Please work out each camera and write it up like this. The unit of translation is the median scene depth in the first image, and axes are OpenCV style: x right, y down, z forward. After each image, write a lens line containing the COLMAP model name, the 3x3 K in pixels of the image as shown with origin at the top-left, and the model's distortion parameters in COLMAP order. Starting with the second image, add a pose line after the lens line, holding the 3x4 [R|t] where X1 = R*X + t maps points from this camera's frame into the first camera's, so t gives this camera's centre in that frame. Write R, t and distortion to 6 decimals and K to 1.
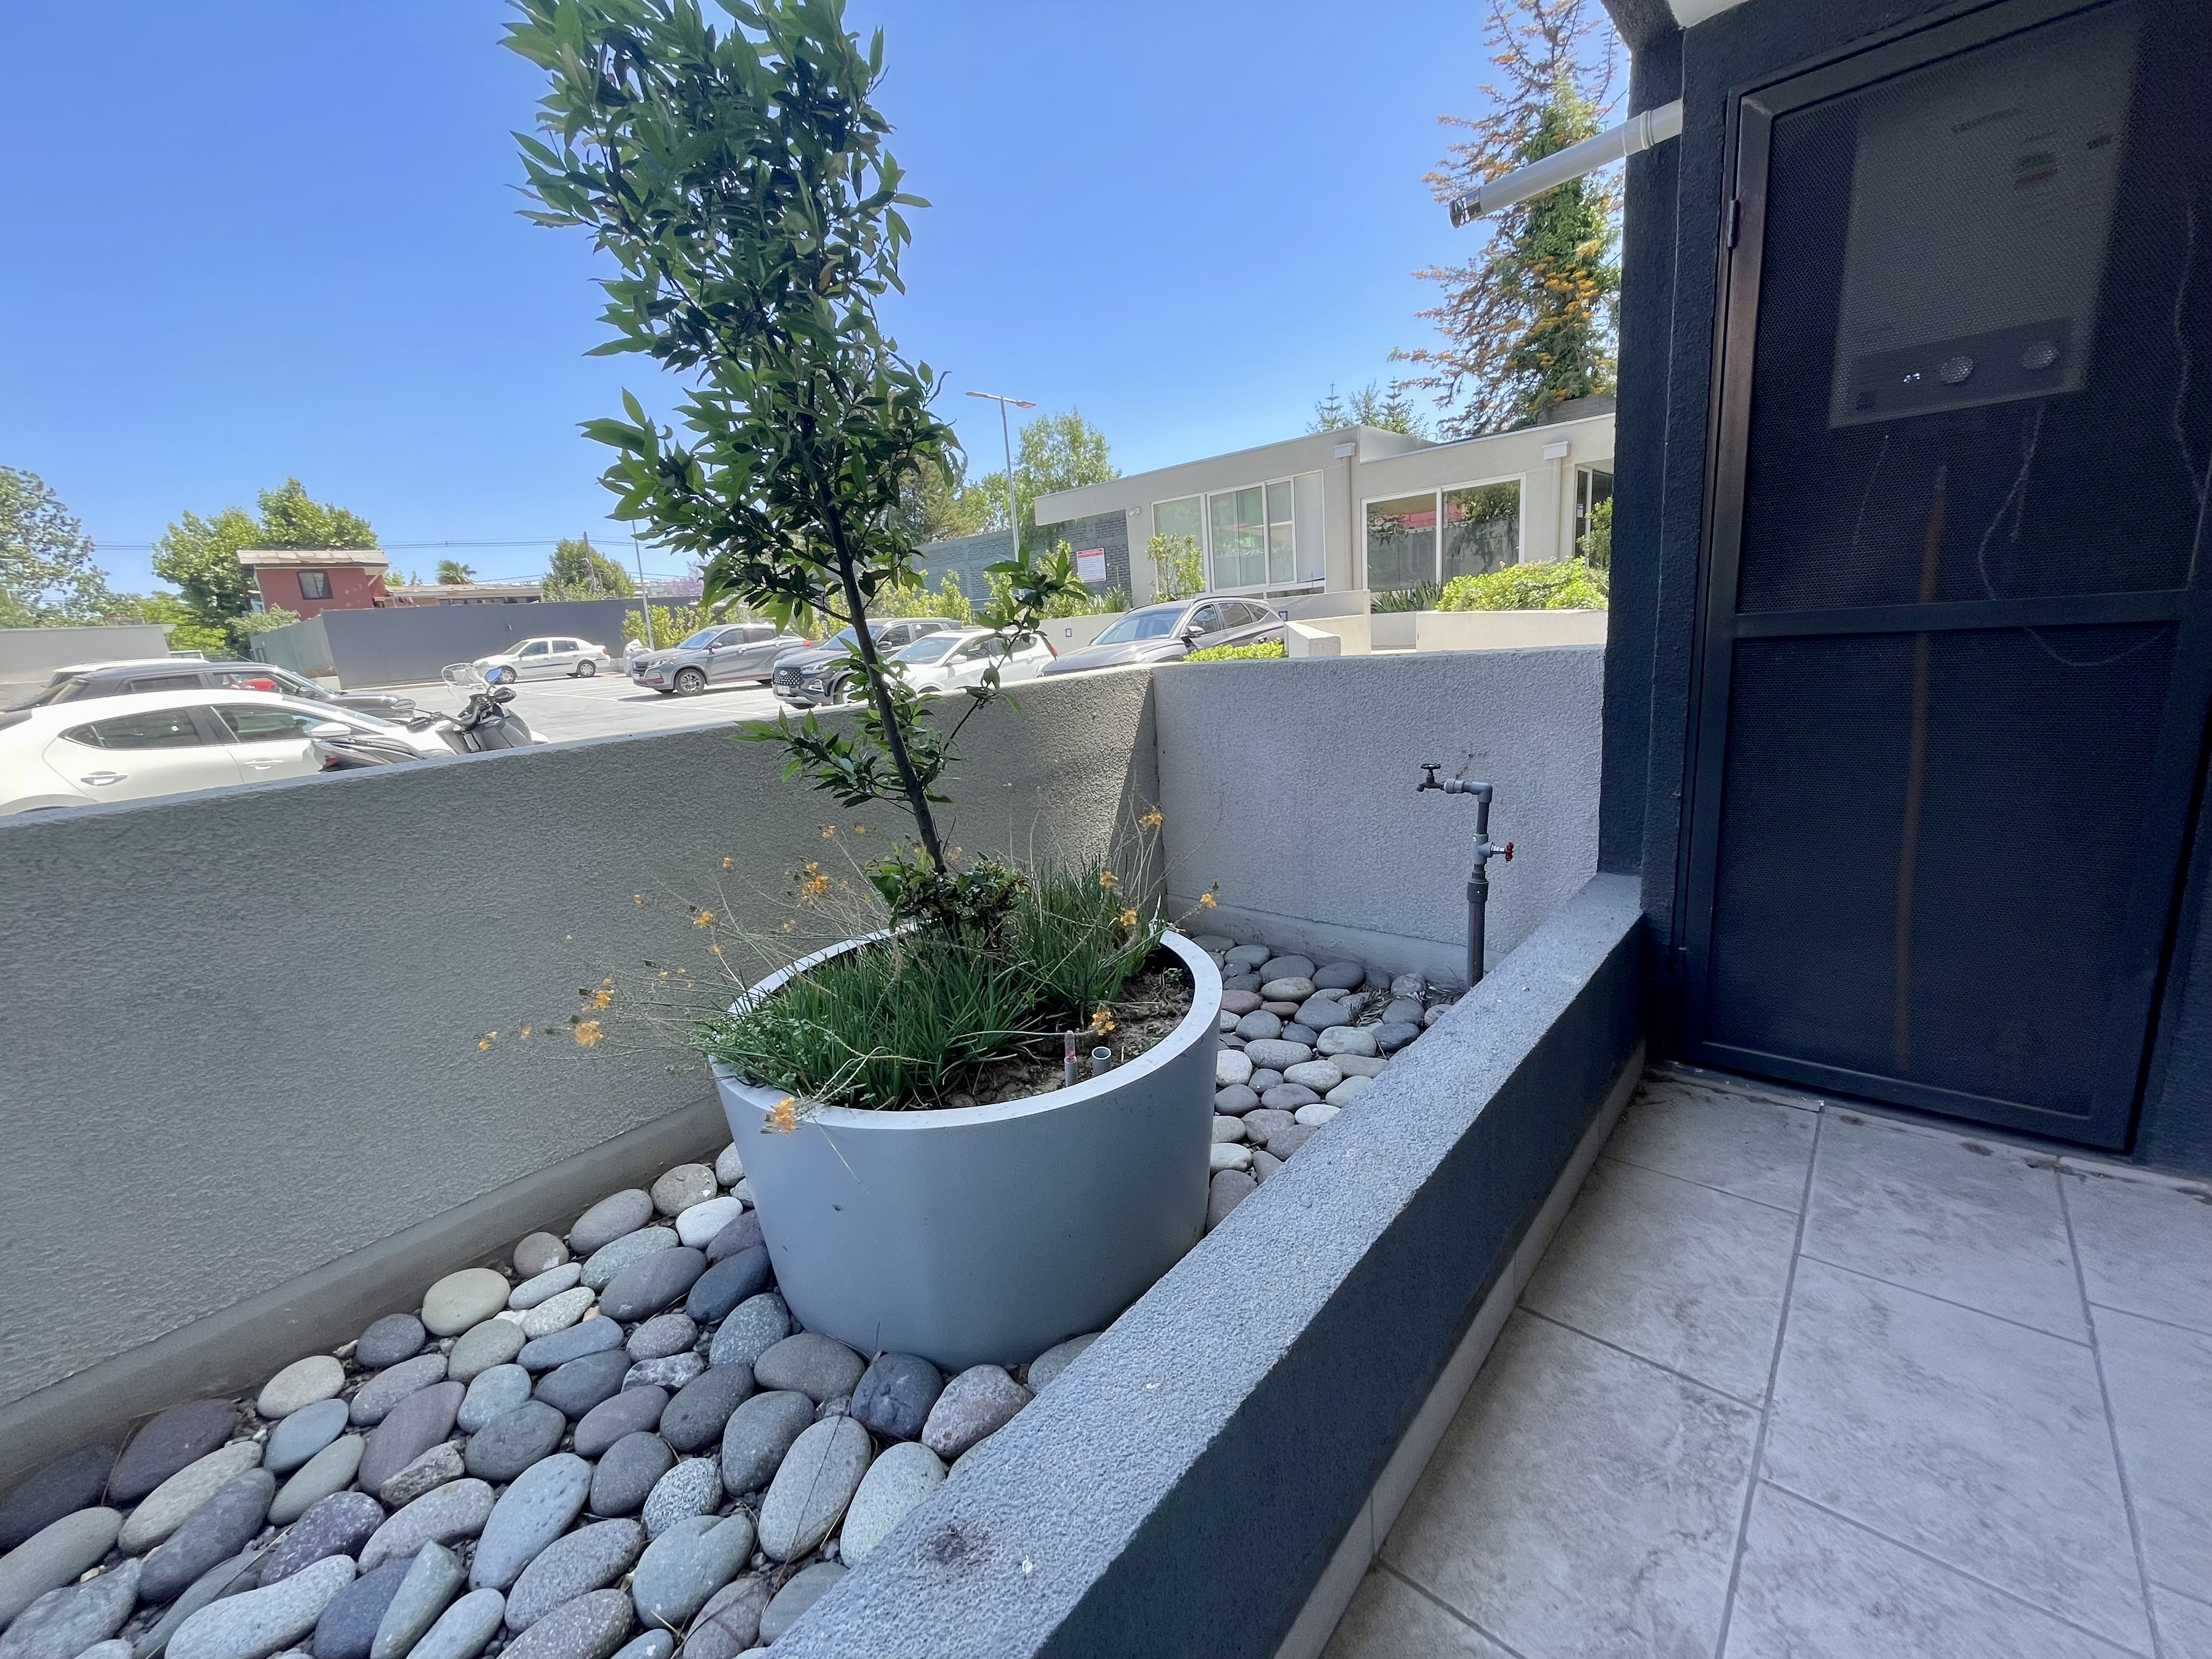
lens RADIAL K [[880.7, 0, 1103.4], [0, 880.7, 826.4], [0, 0, 1]] dist [-0.000718, 0.000112]
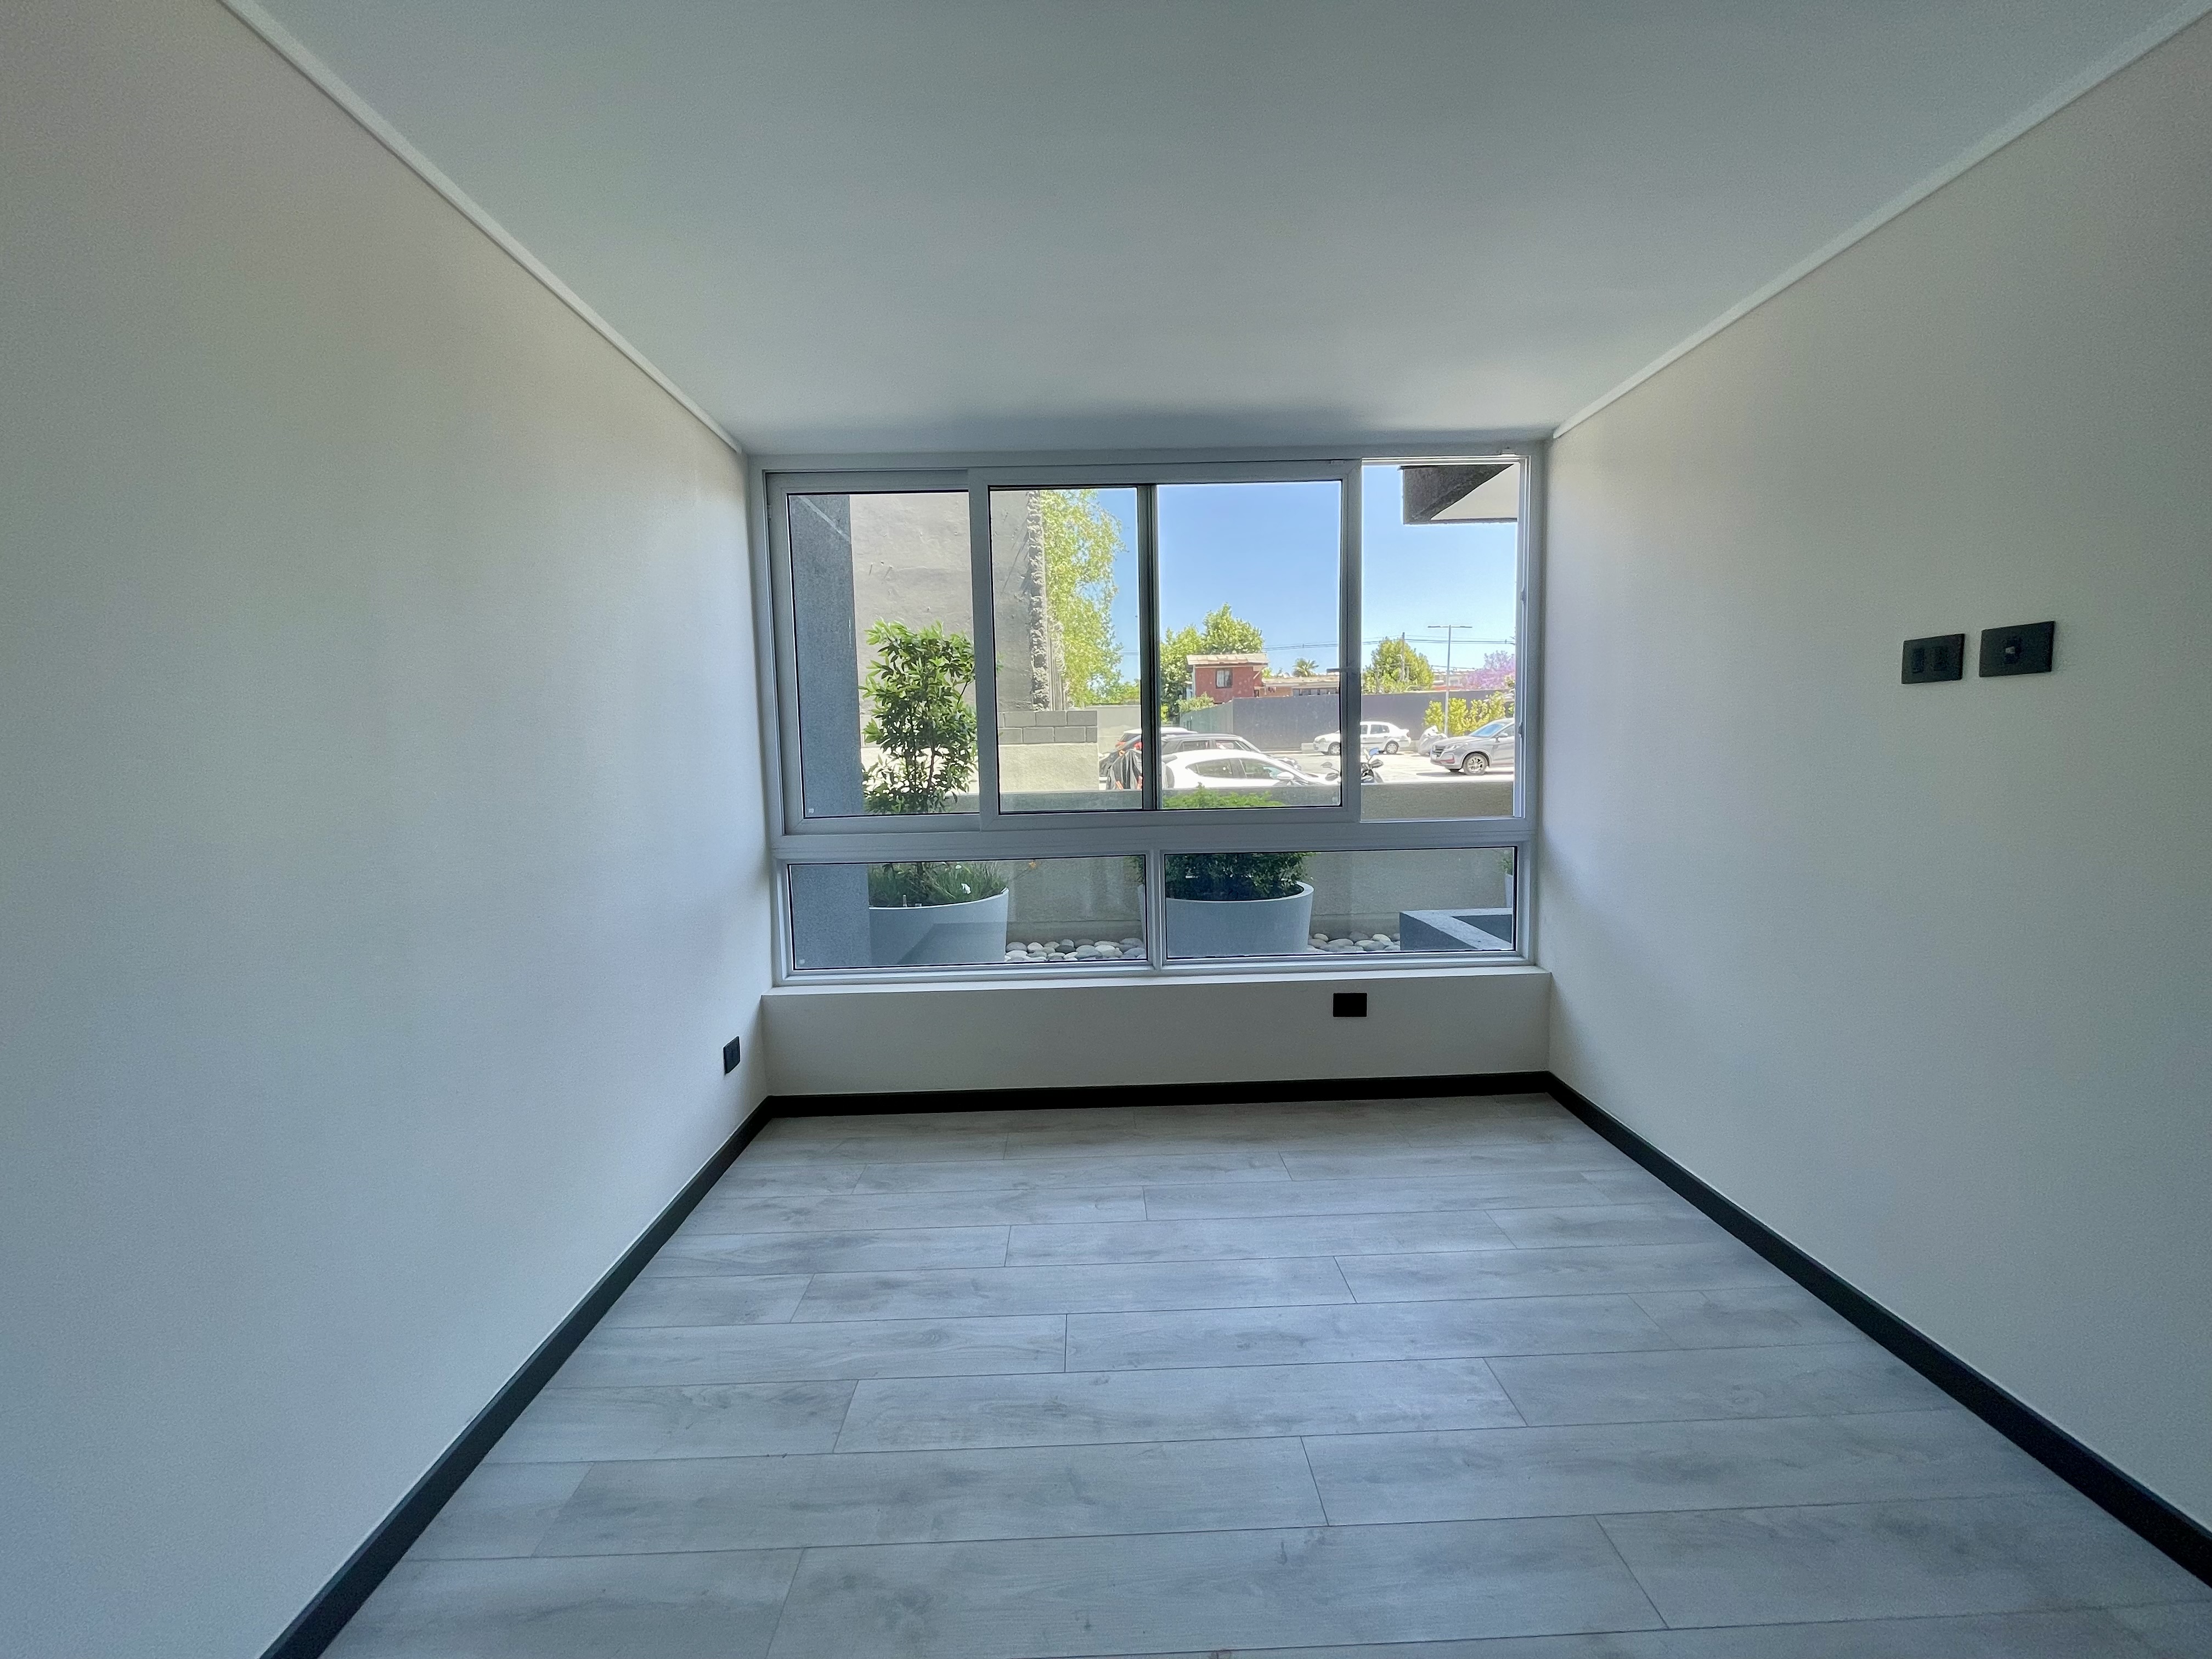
lens RADIAL K [[884.7, 0, 1106.0], [0, 884.7, 829.5], [0, 0, 1]] dist [-0.002045, -0.000260]
pose [[0.681726, 0.123993, -0.721024, 0.068860], [-0.189184, 0.981890, -0.010019, 0.031391], [0.706724, 0.143237, 0.692838, -0.181534]]
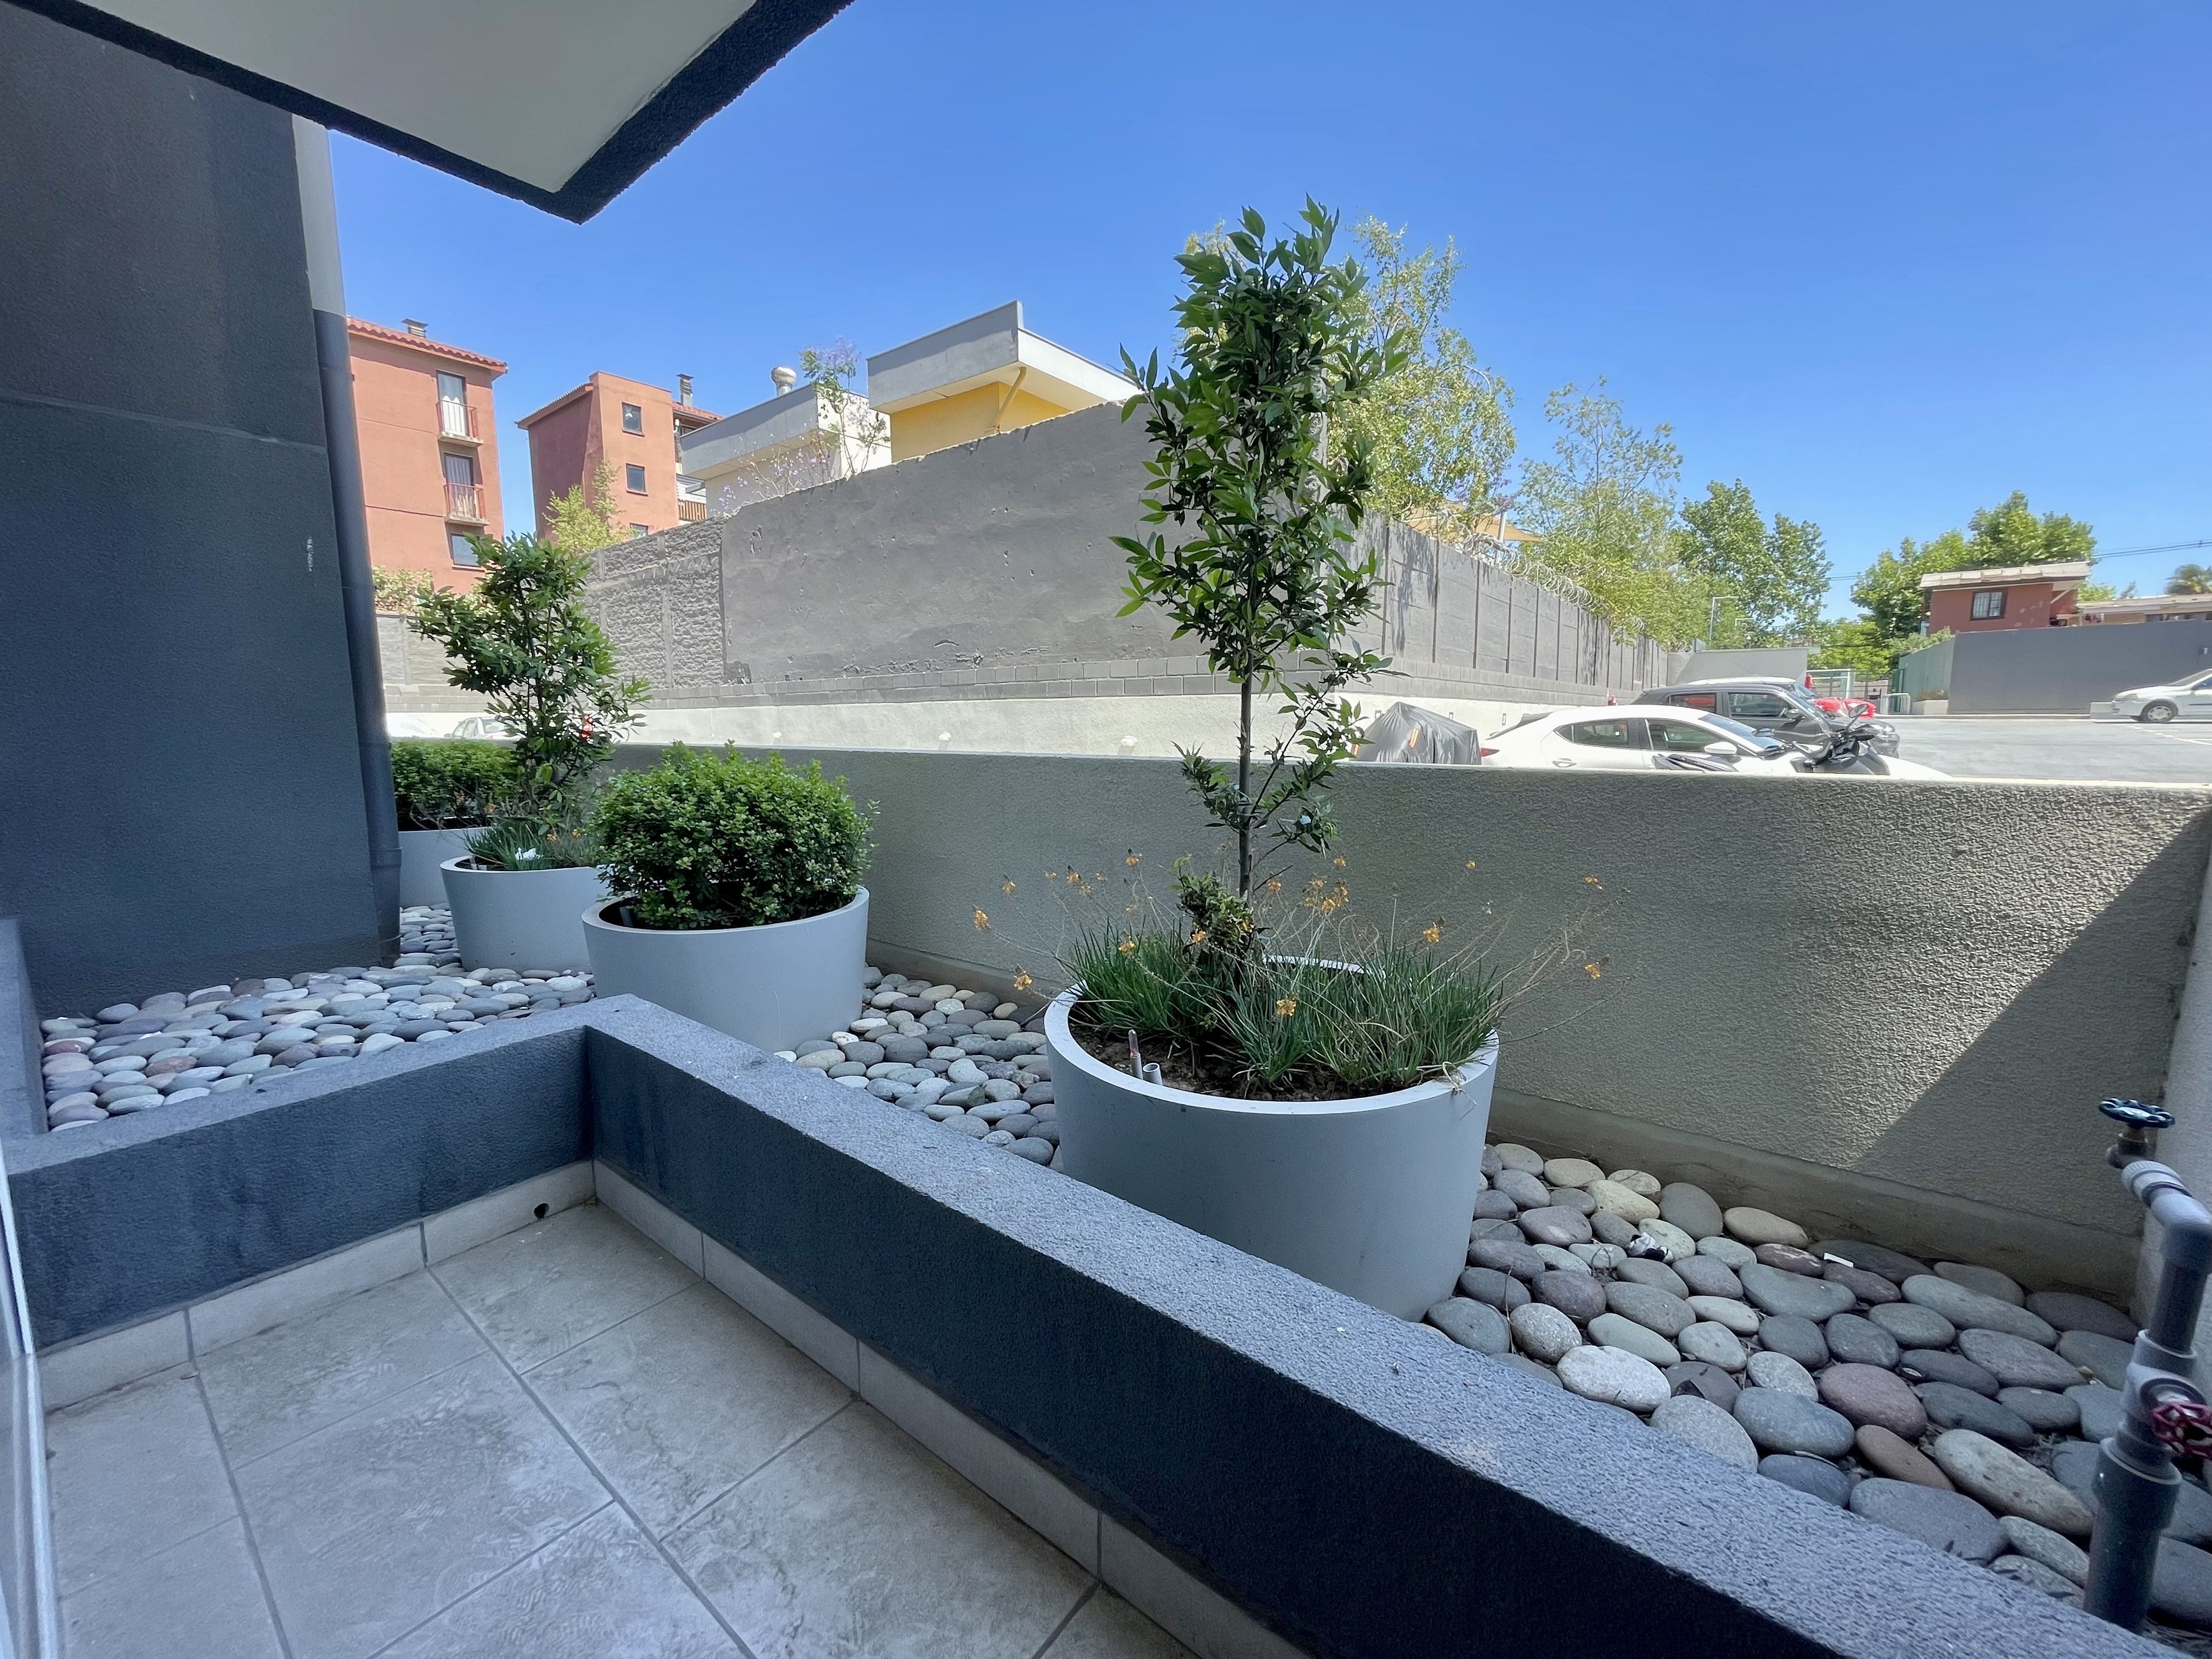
lens RADIAL K [[884.7, 0, 1106.0], [0, 884.7, 829.5], [0, 0, 1]] dist [-0.002045, -0.000260]
pose [[0.054146, 0.200836, -0.978127, 0.074102], [-0.218675, 0.958171, 0.184633, -0.017151], [0.974294, 0.203895, 0.095798, 0.055321]]
